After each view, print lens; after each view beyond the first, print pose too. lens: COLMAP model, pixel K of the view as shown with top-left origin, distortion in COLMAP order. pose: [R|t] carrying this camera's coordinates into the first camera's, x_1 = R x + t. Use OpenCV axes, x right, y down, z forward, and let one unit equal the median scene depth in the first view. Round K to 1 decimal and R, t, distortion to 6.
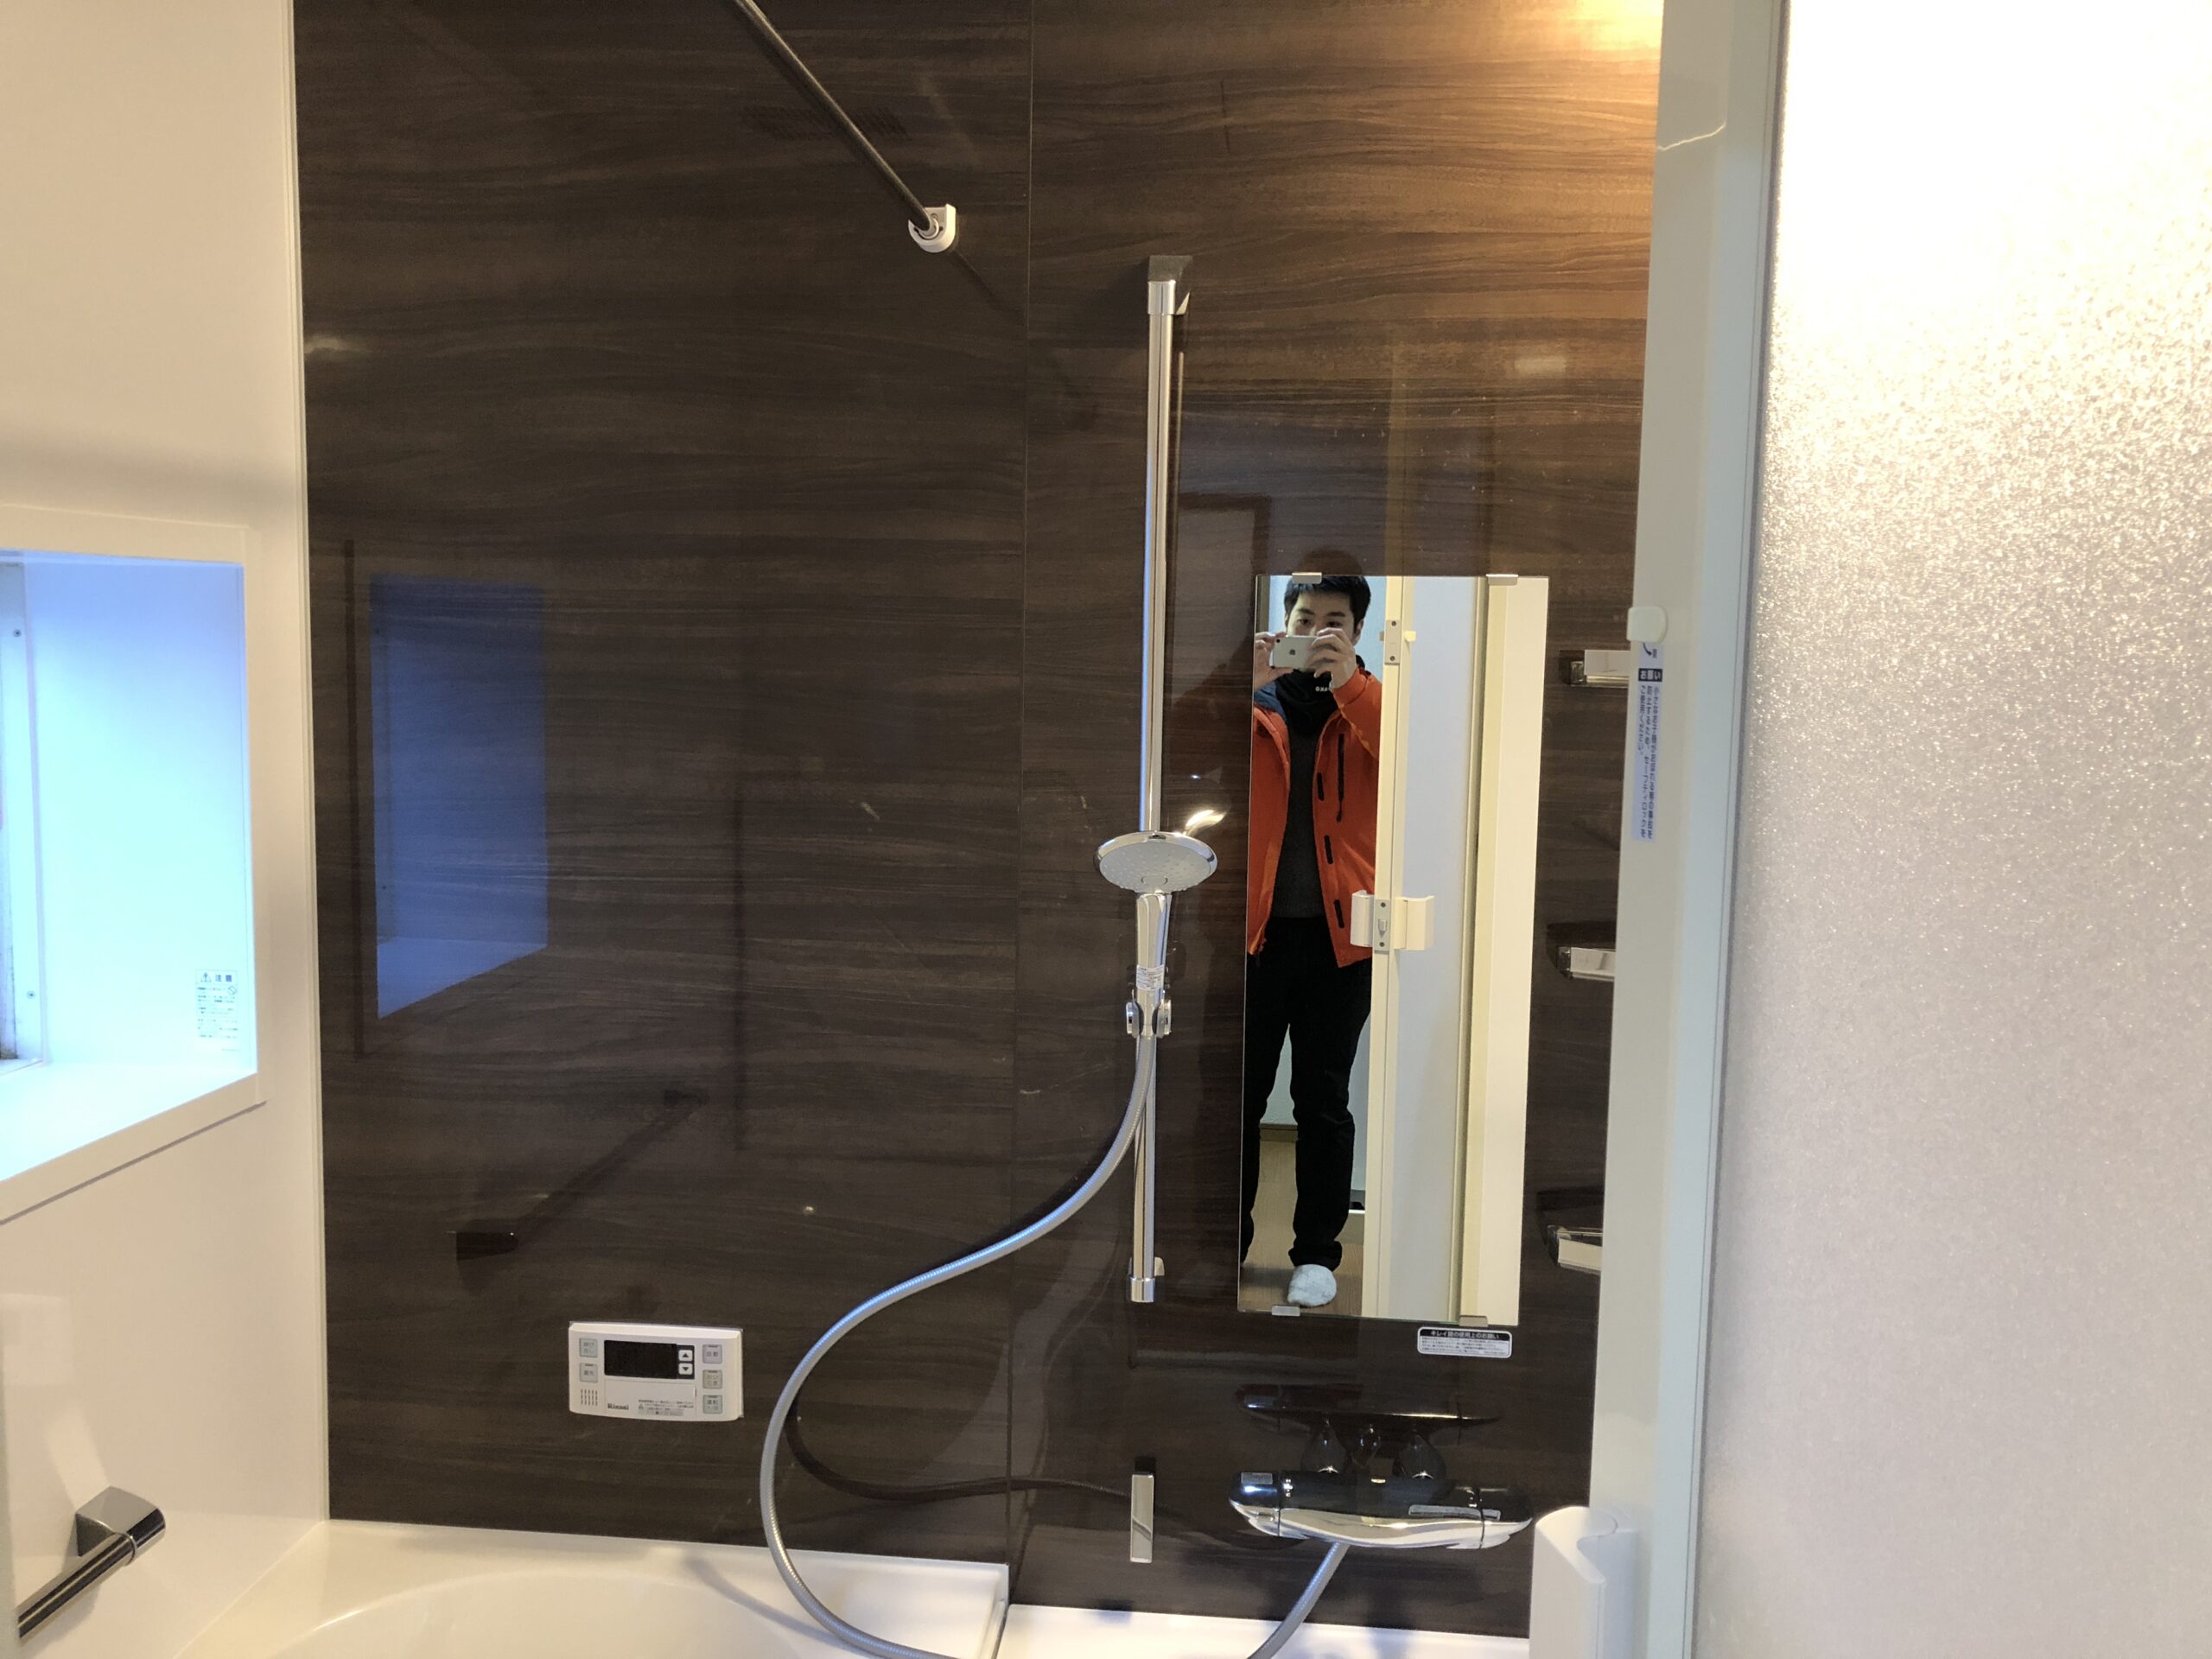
lens RADIAL K [[1809.8, 0, 1106.0], [0, 1809.8, 829.5], [0, 0, 1]] dist [0.003849, 0.016952]
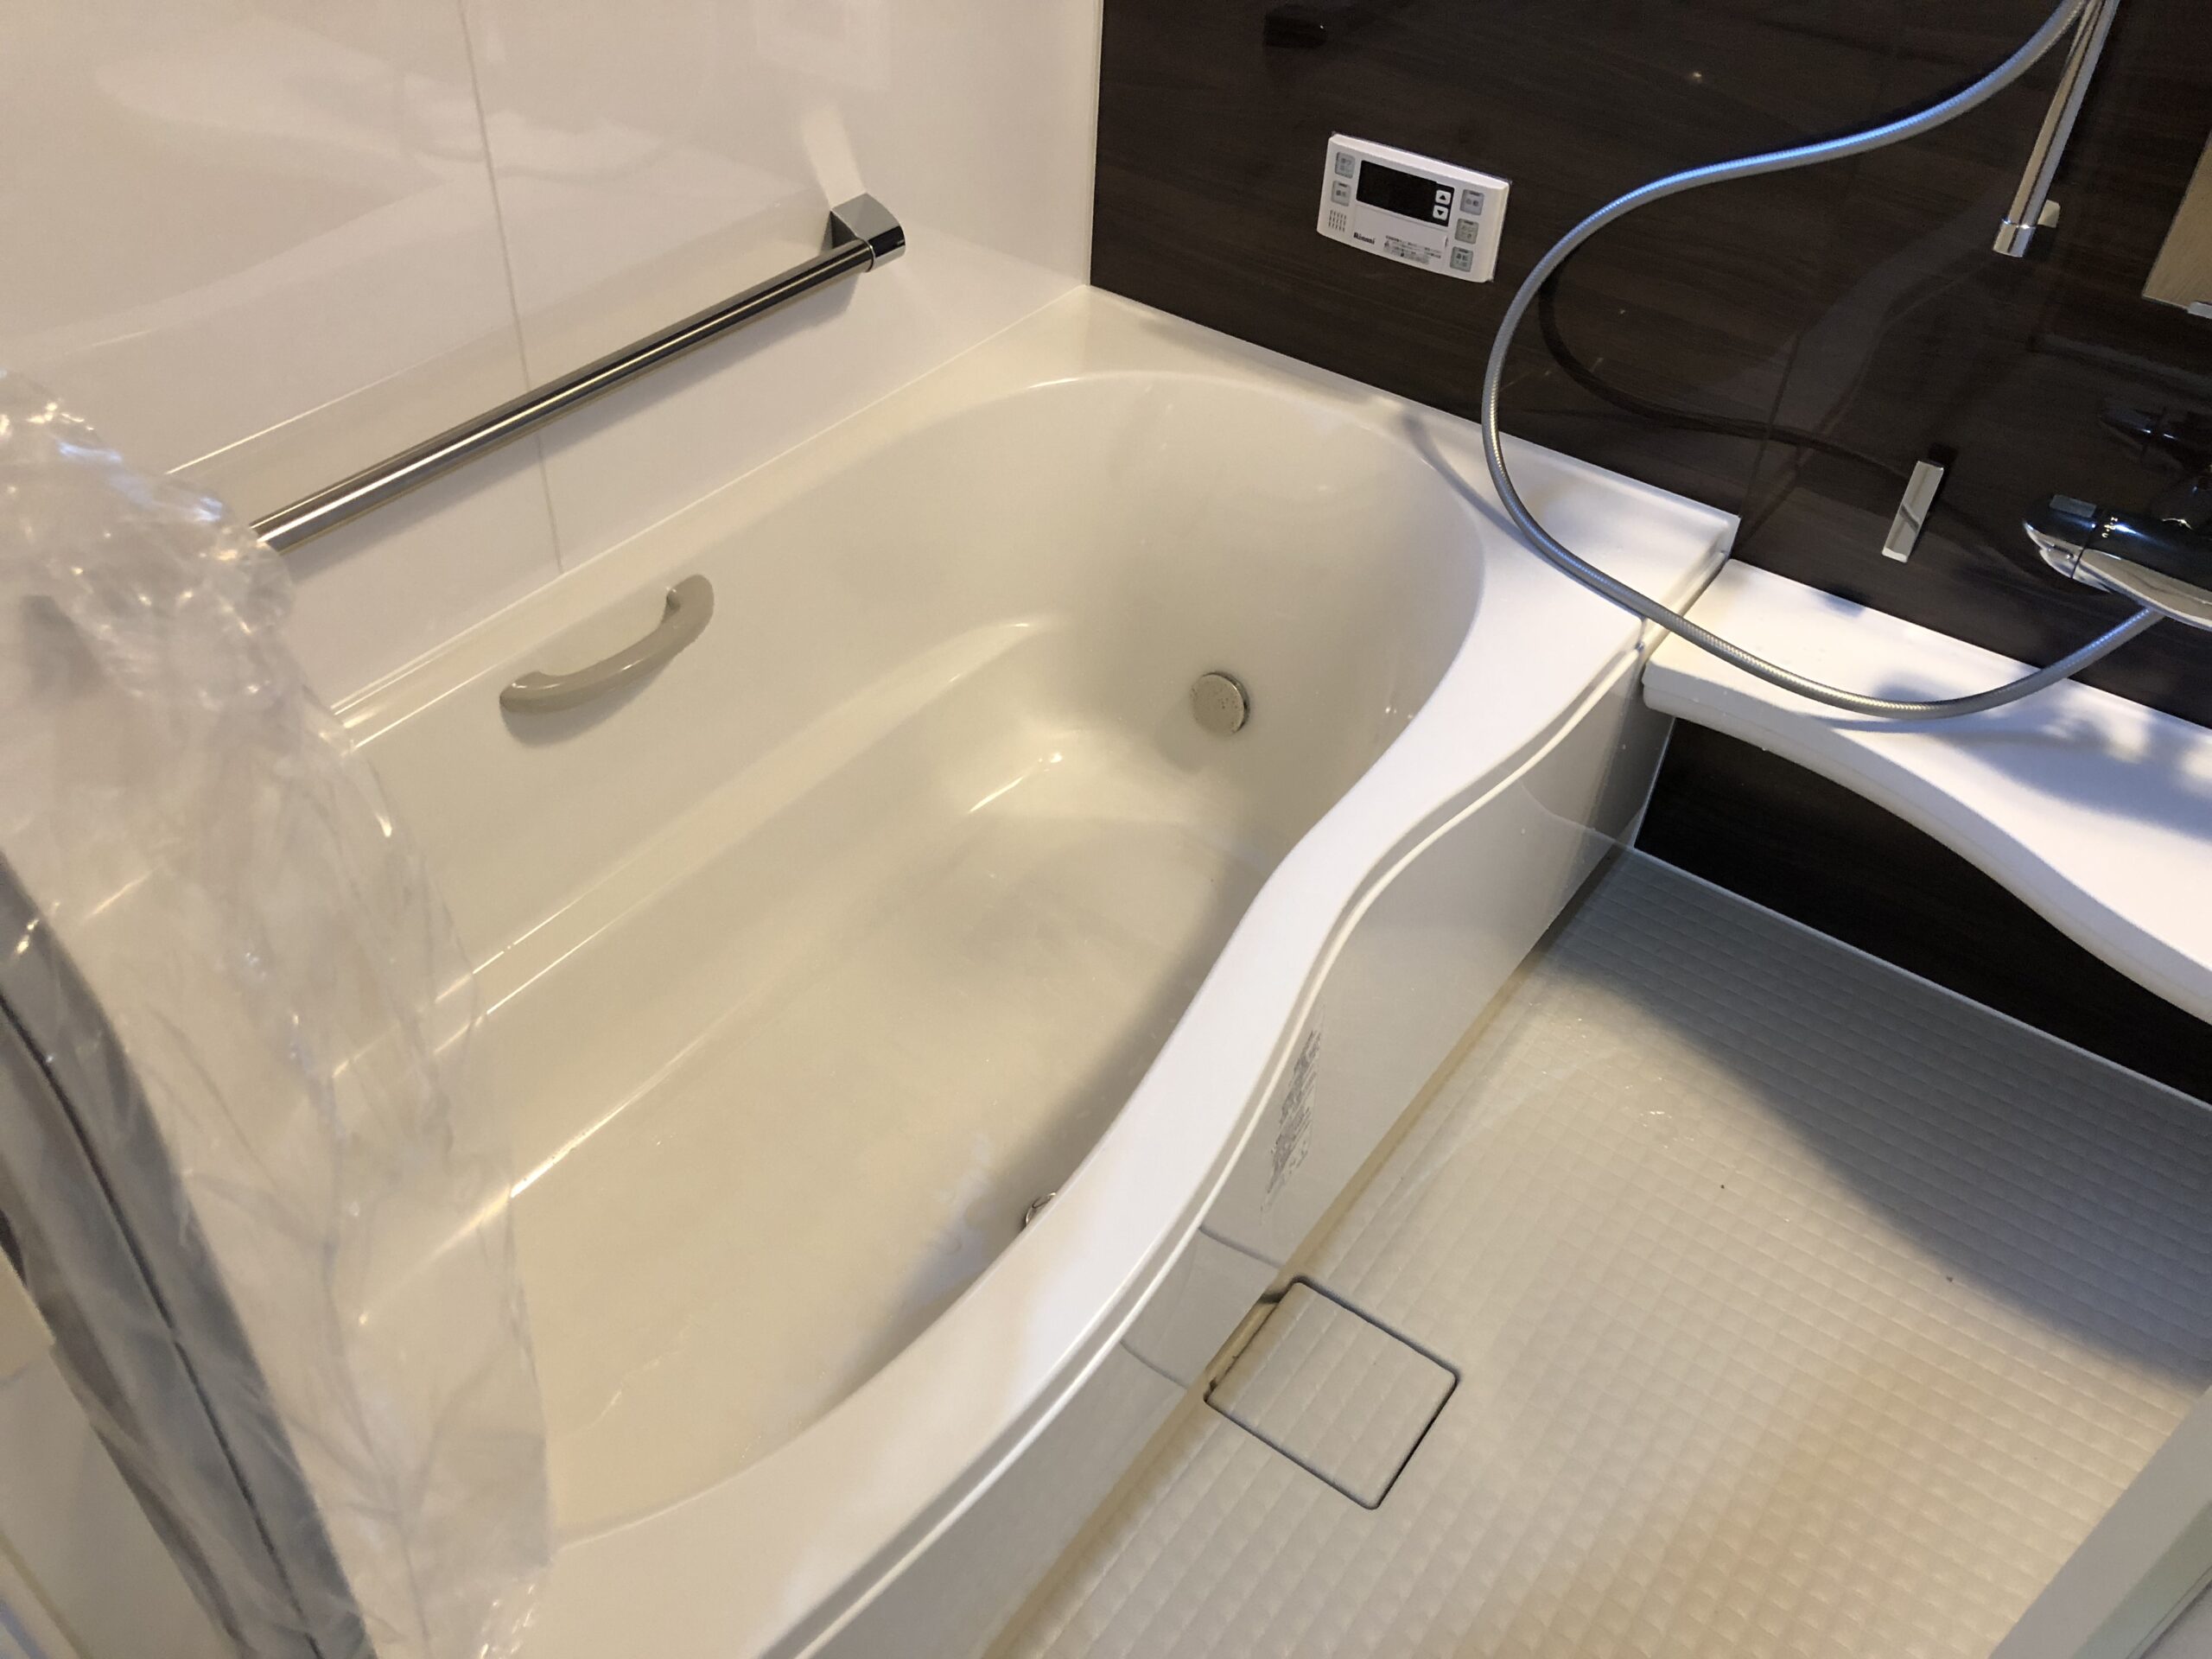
lens RADIAL K [[1809.8, 0, 1106.0], [0, 1809.8, 829.5], [0, 0, 1]] dist [0.003849, 0.016952]
pose [[0.855791, 0.350180, -0.380783, 0.071334], [-0.074750, 0.812045, 0.578787, 0.041703], [0.511893, -0.466857, 0.721117, 0.135045]]
